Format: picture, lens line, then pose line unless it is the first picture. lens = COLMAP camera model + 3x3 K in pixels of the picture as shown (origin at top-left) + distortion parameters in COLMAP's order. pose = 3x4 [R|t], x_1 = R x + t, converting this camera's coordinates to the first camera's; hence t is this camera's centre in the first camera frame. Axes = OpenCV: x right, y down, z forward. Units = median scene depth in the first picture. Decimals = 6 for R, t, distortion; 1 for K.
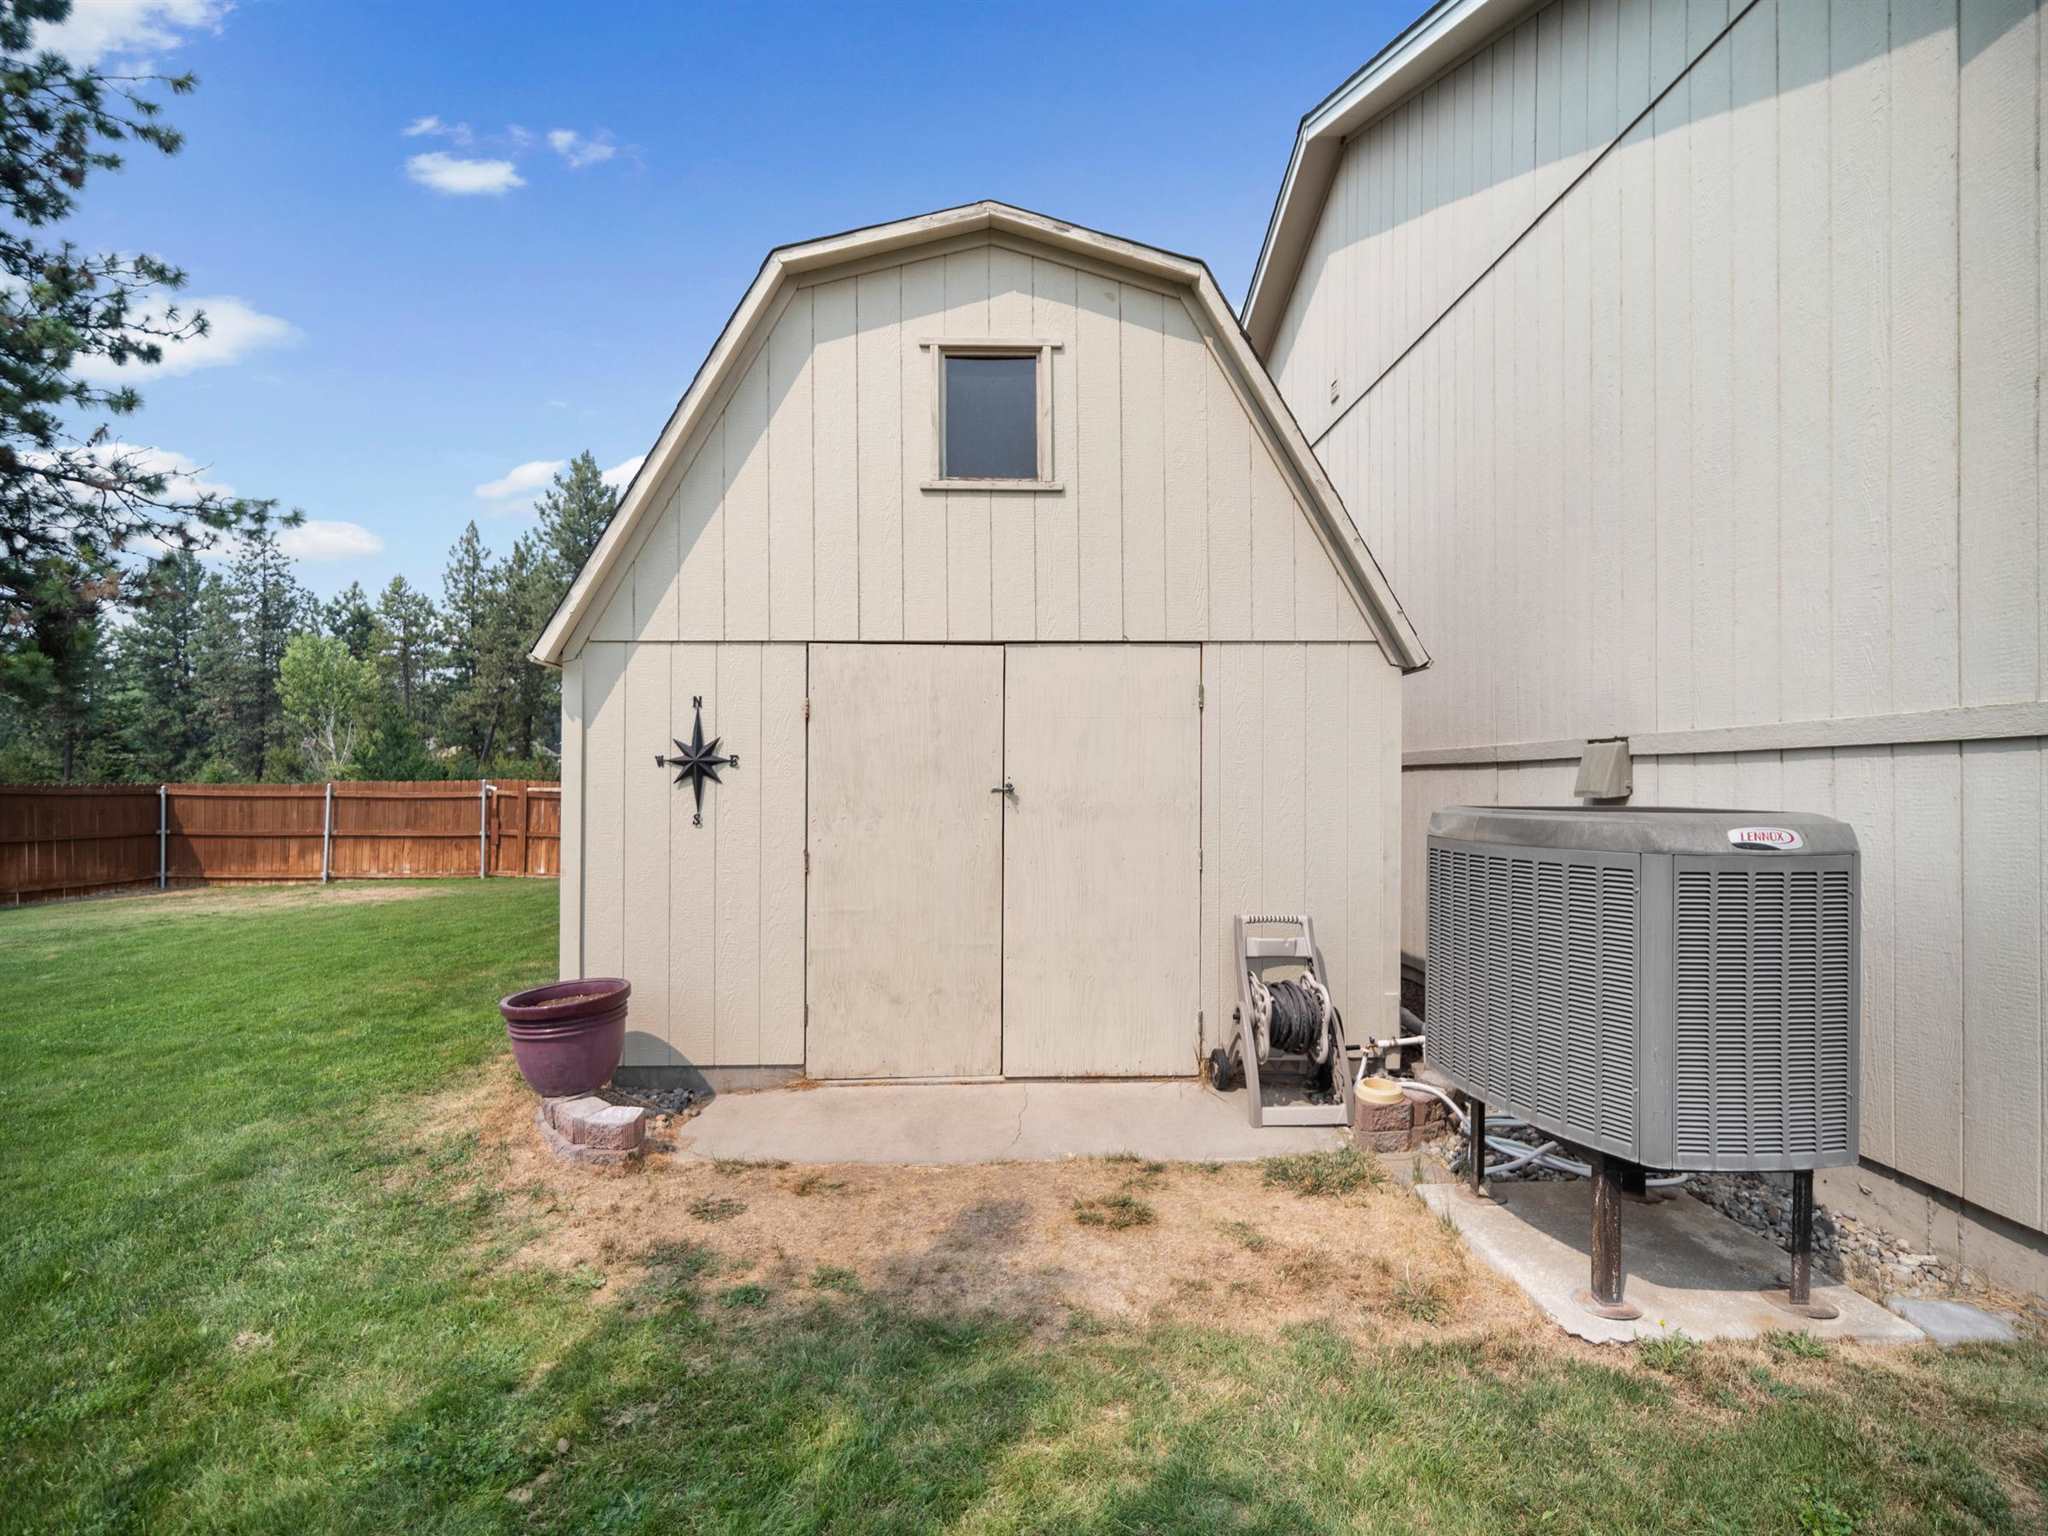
lens RADIAL K [[941.6, 0, 1026.0], [0, 941.6, 790.6], [0, 0, 1]] dist [0.001591, 0.000021]
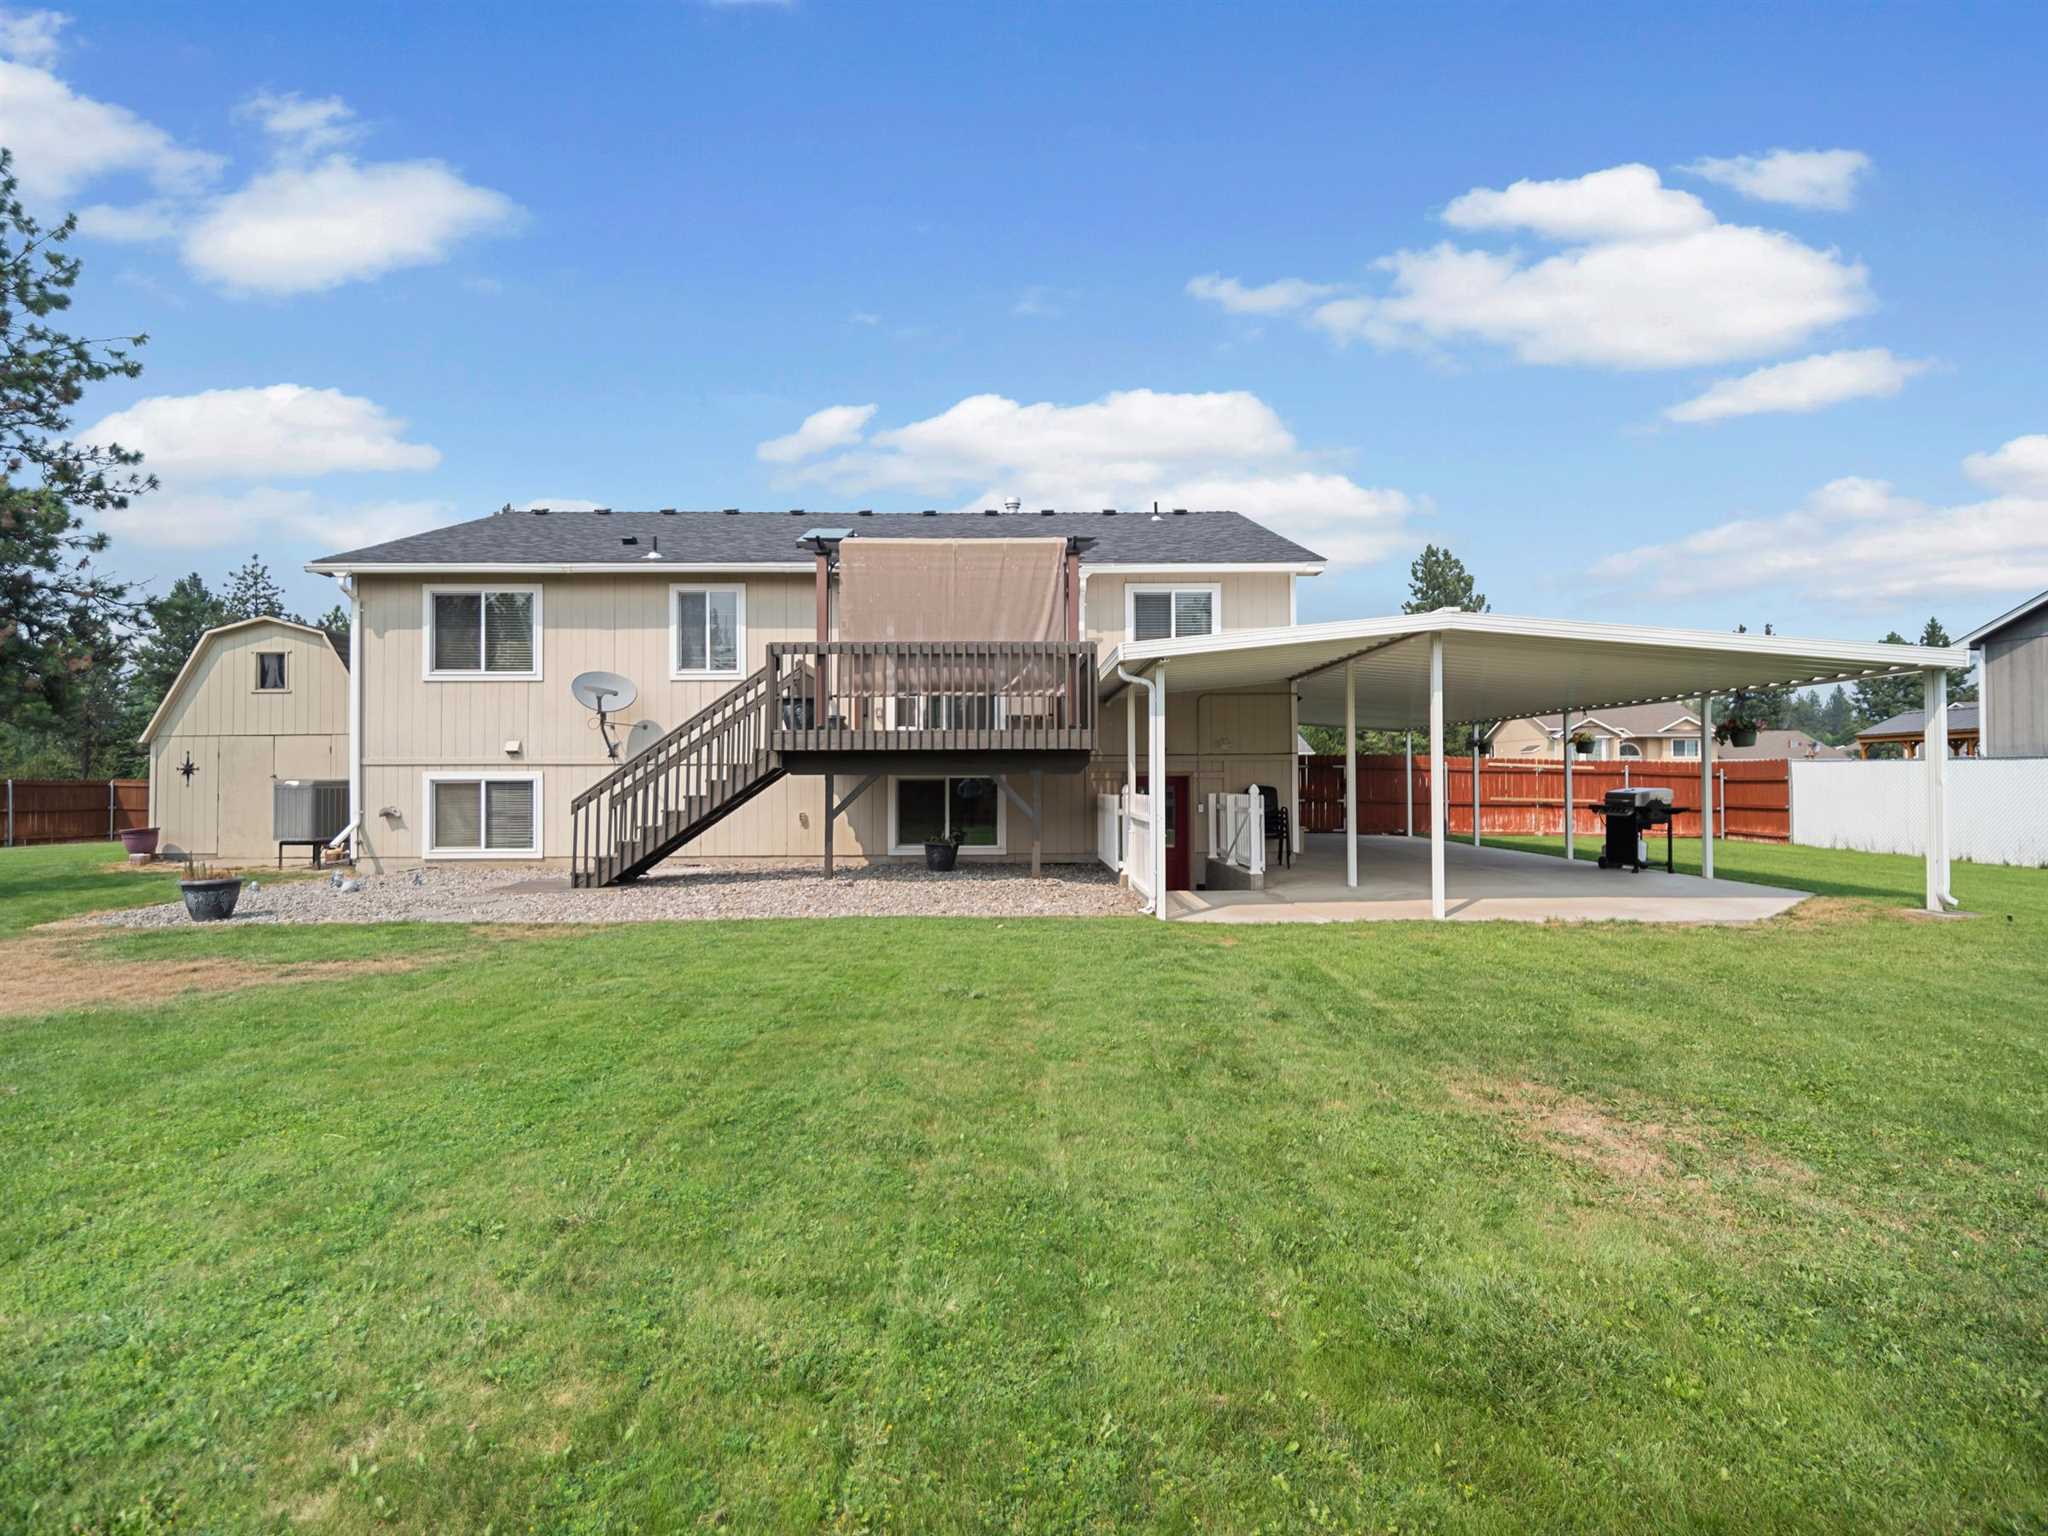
lens RADIAL K [[934.1, 0, 1024.0], [0, 934.1, 768.0], [0, 0, 1]] dist [-0.003346, -0.000514]
pose [[0.999865, -0.007288, -0.014752, 0.622638], [0.007029, 0.999822, -0.017528, 0.010653], [0.014877, 0.017422, 0.999738, -0.539664]]
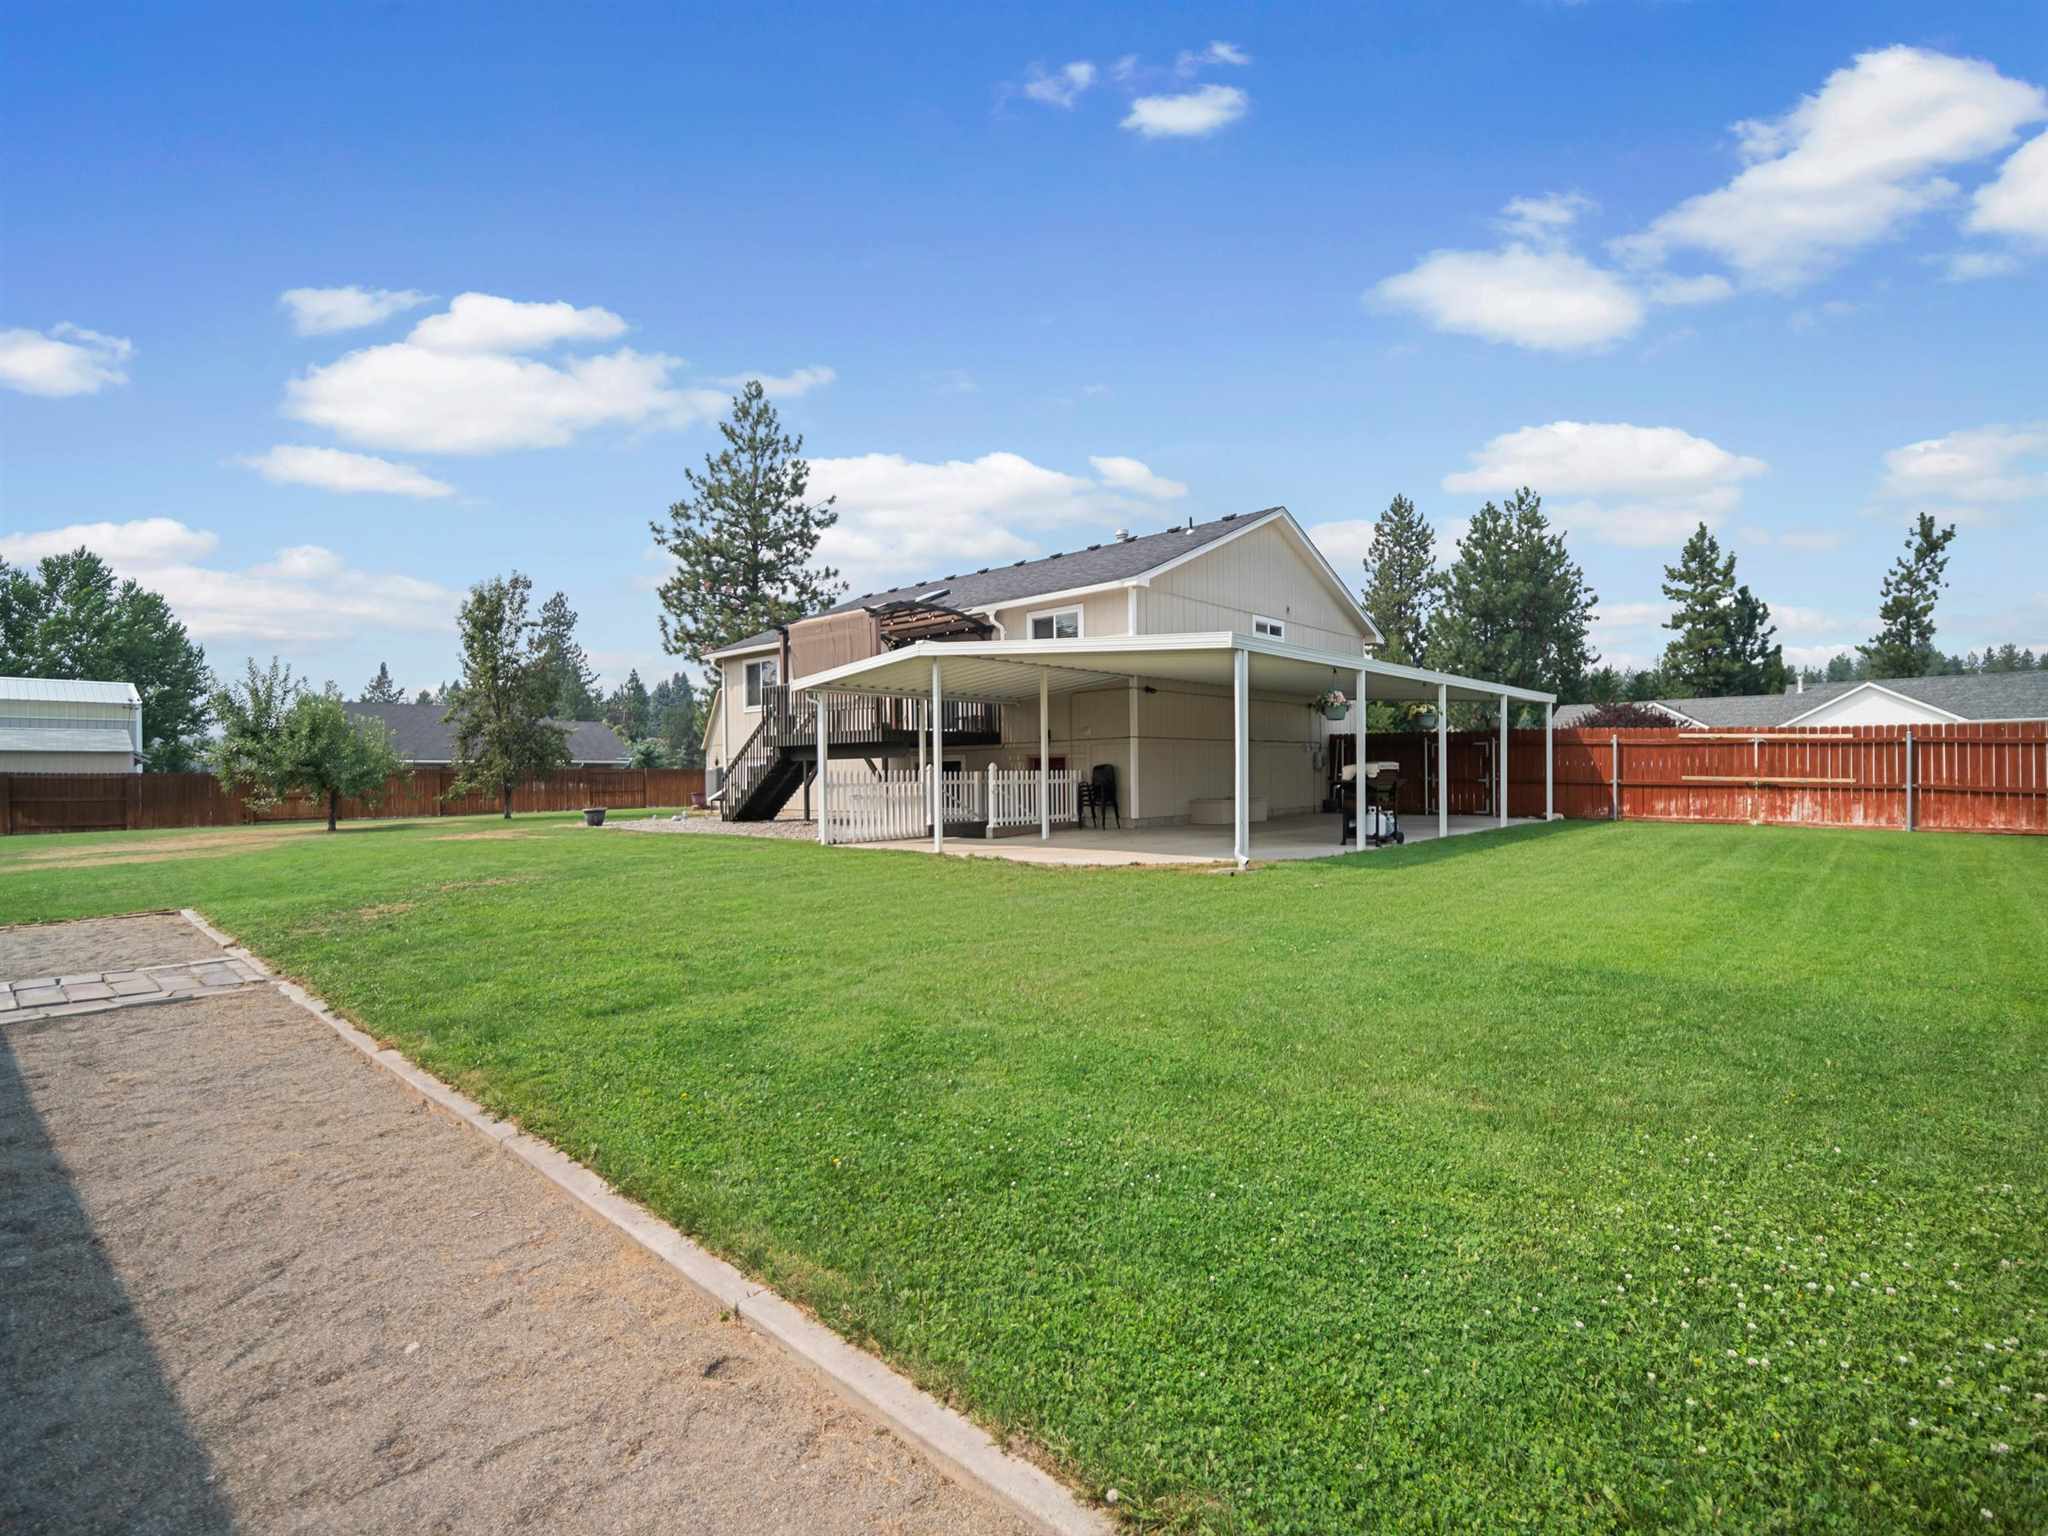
lens RADIAL K [[941.6, 0, 1026.0], [0, 941.6, 790.6], [0, 0, 1]] dist [0.001591, 0.000021]
pose [[0.723197, -0.000311, -0.690641, 1.297679], [0.010711, 0.999885, 0.010766, 0.026411], [0.690558, -0.015183, 0.723117, -0.522367]]
